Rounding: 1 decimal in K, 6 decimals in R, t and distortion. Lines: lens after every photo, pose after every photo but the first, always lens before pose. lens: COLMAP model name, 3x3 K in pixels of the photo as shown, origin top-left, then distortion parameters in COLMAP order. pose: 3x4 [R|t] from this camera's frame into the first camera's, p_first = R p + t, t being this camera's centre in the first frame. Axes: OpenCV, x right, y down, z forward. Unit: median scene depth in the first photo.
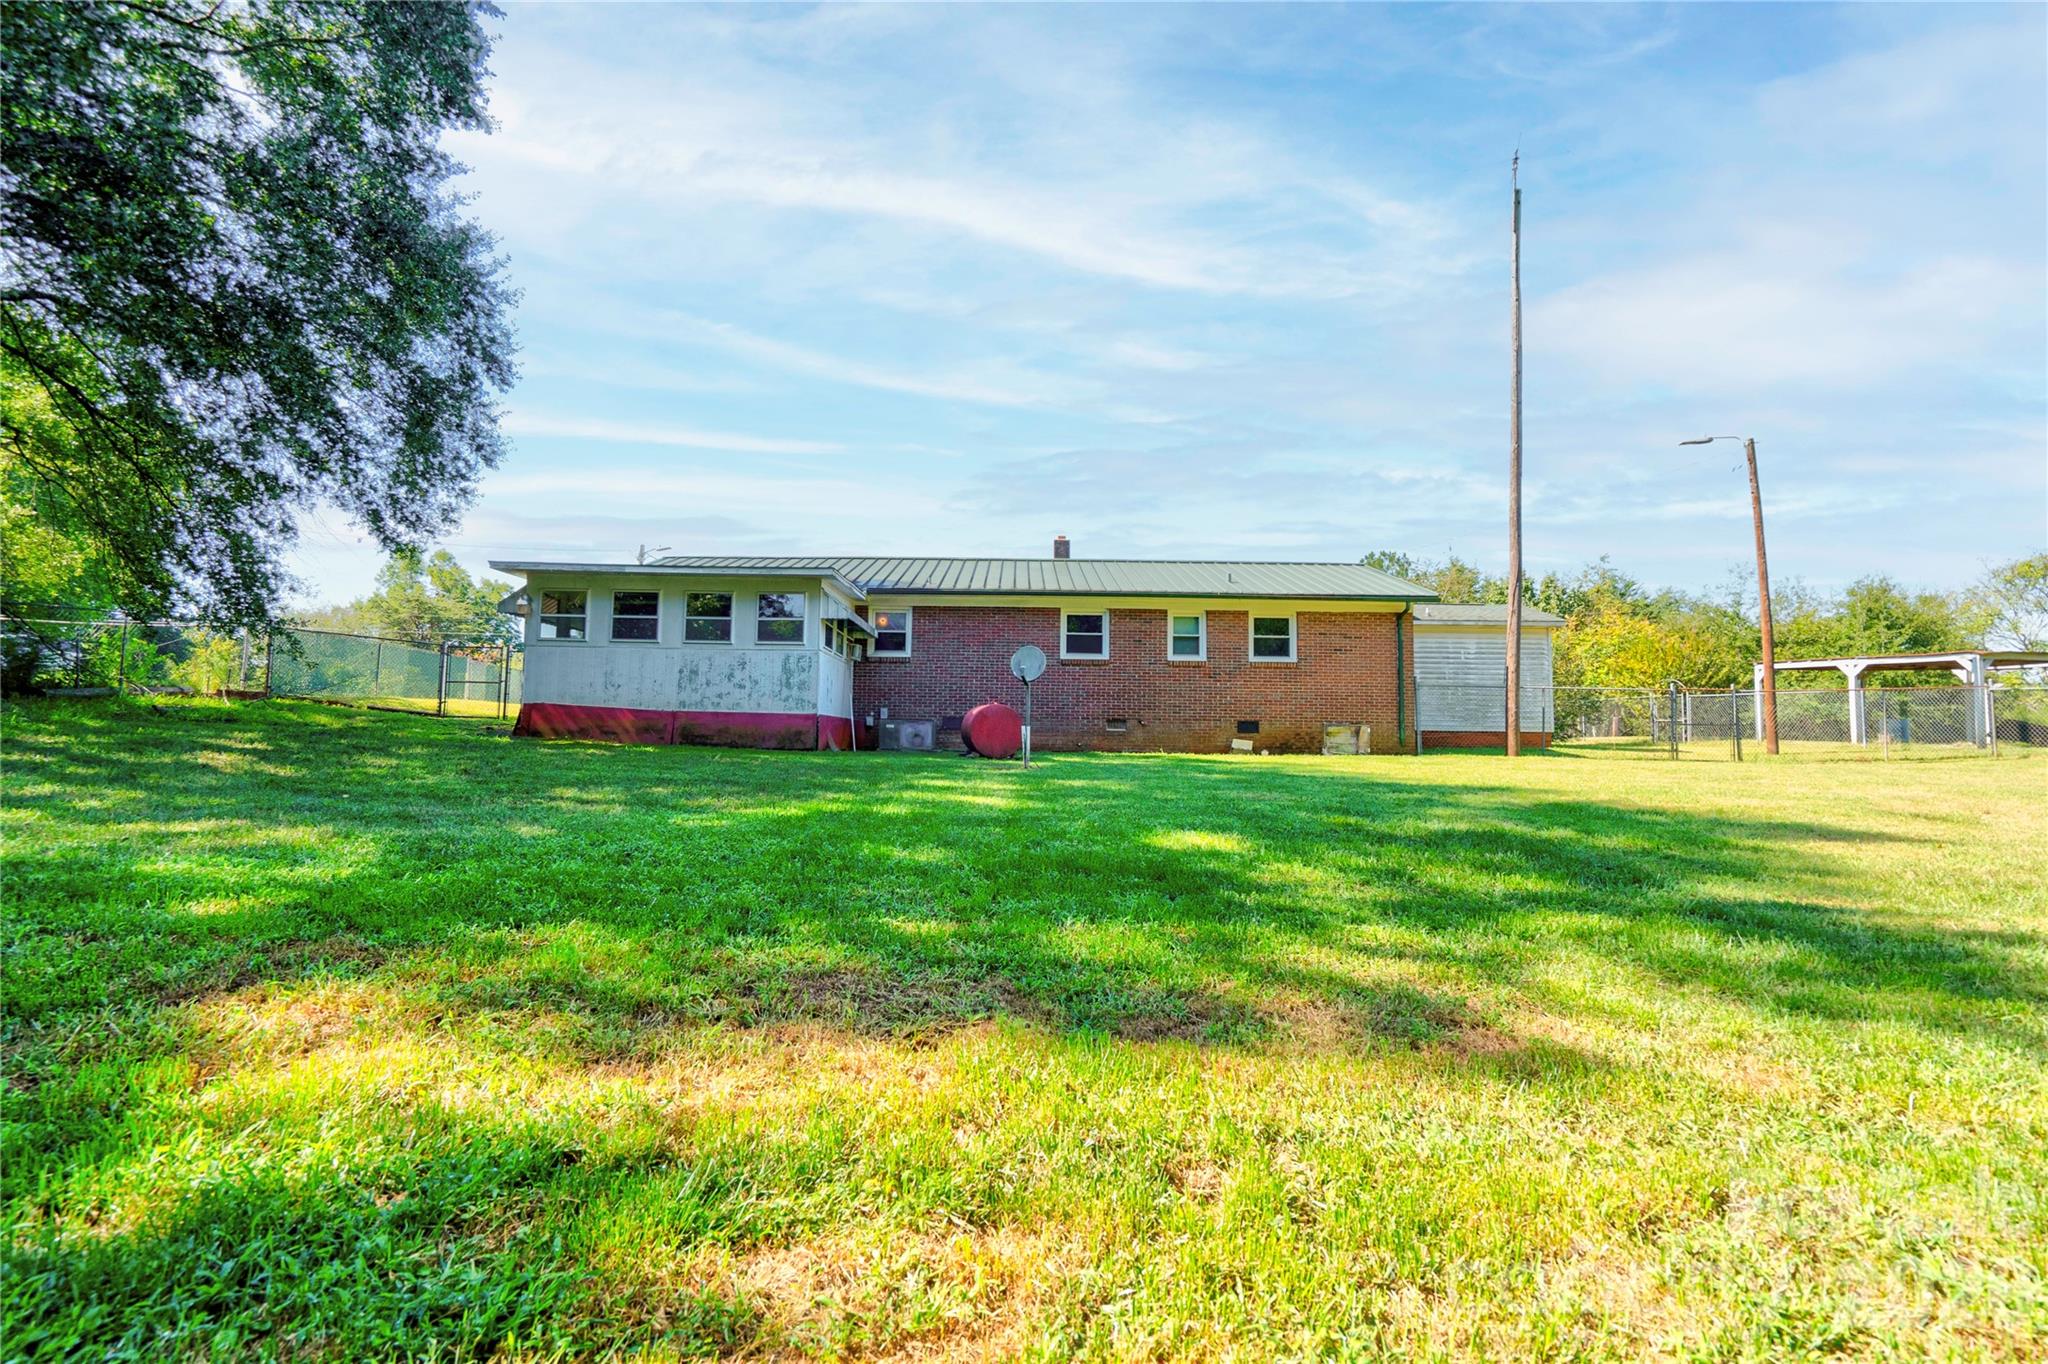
lens RADIAL K [[926.1, 0, 1024.2], [0, 926.1, 676.5], [0, 0, 1]] dist [-0.016287, 0.019460]
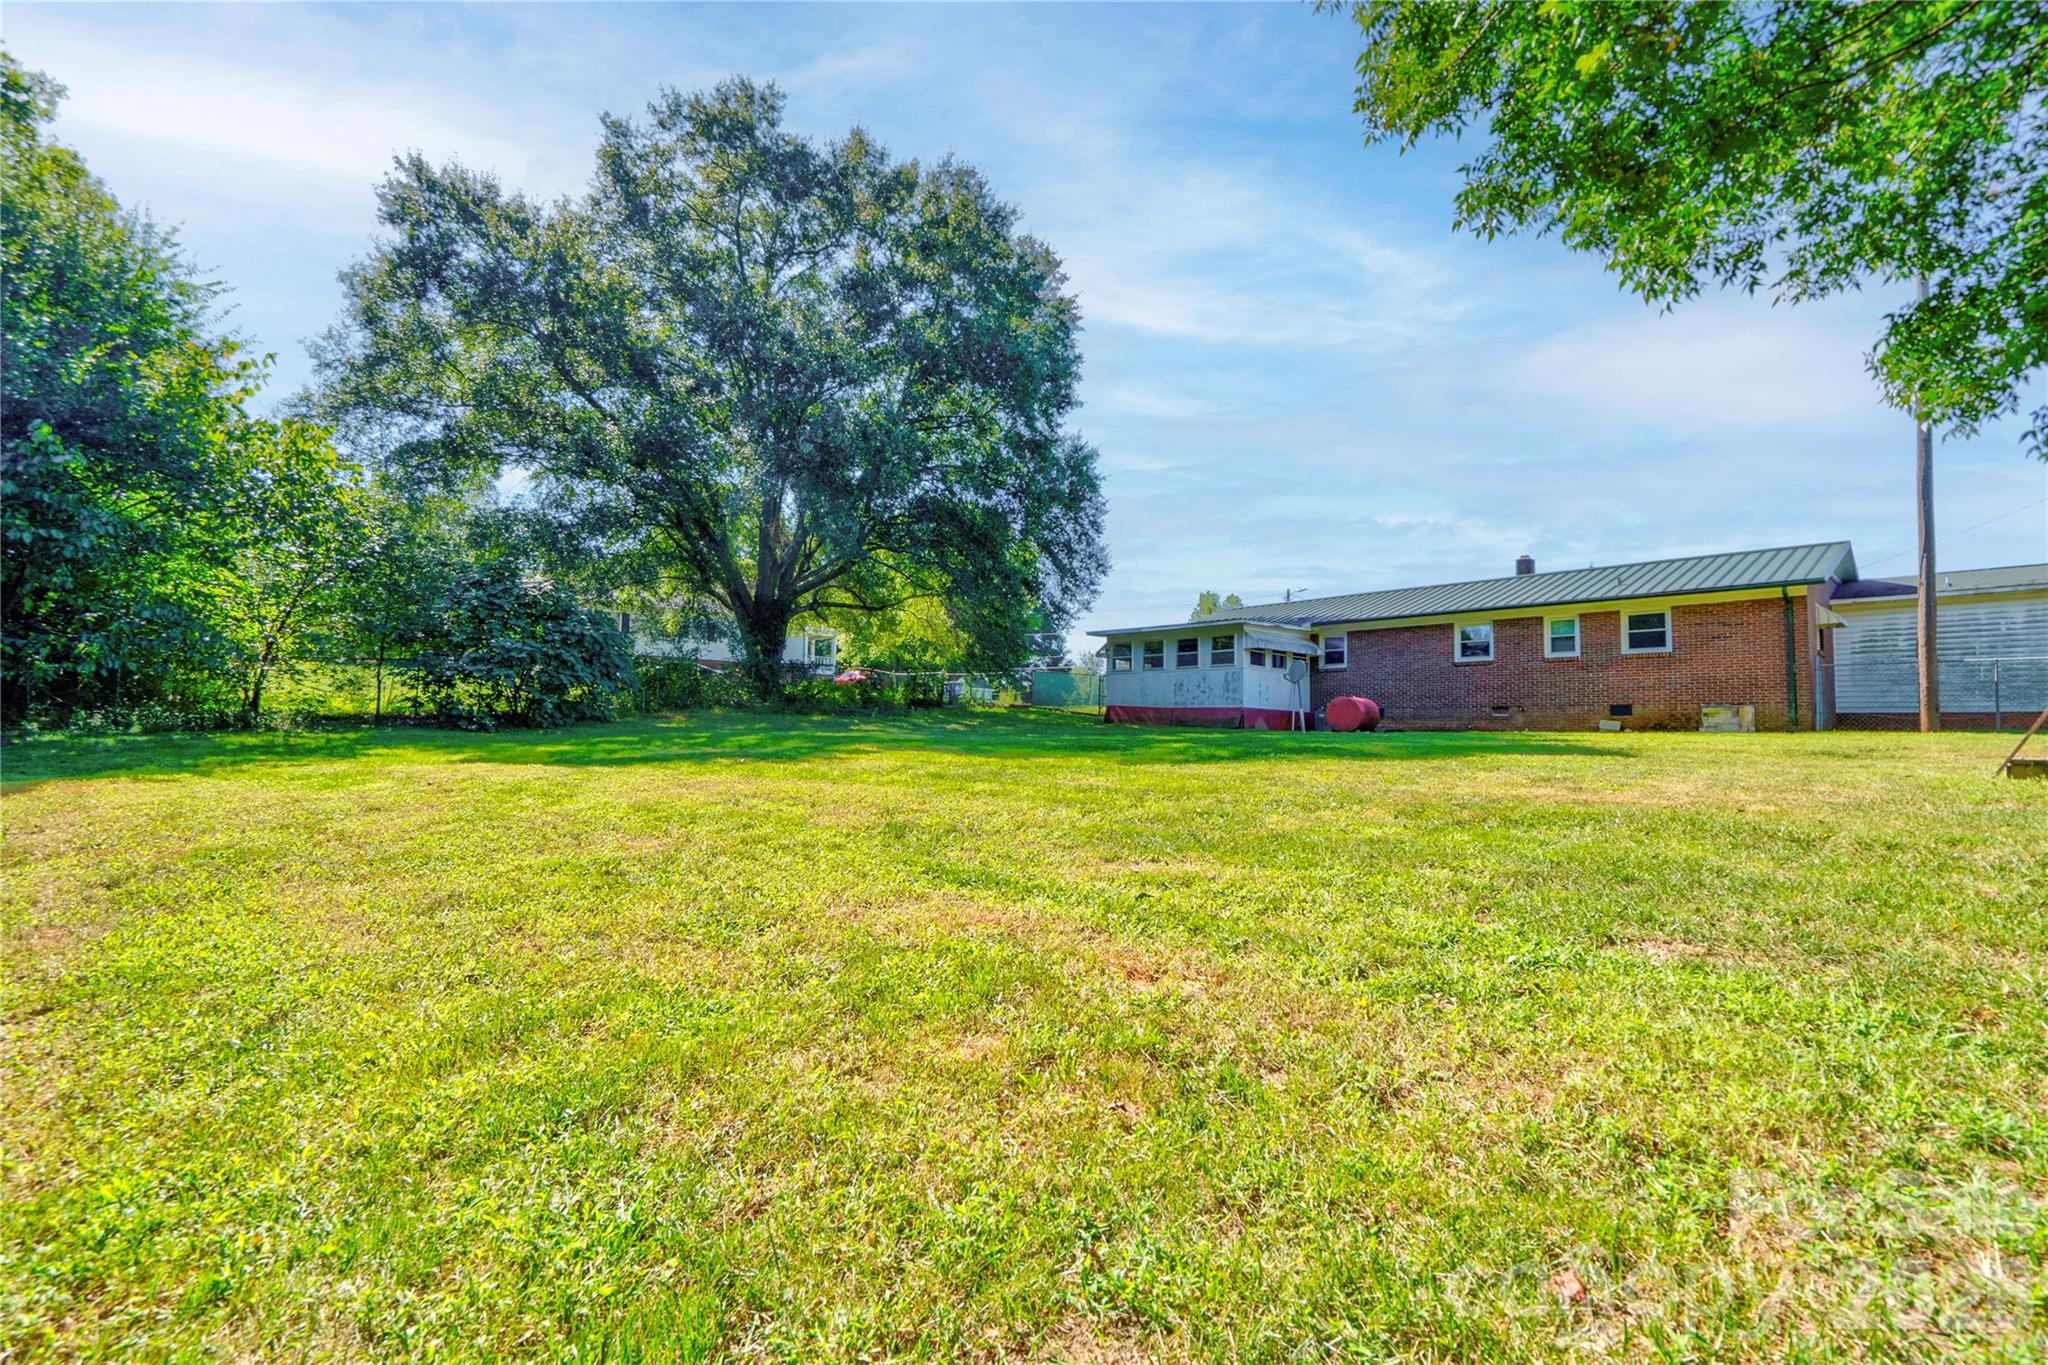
lens RADIAL K [[926.1, 0, 1024.2], [0, 926.1, 677.0], [0, 0, 1]] dist [-0.016287, 0.019460]
pose [[0.709134, -0.053796, -0.703019, 0.528602], [0.037260, 0.998551, -0.038826, 0.030149], [0.704089, 0.001339, 0.710111, -0.354789]]
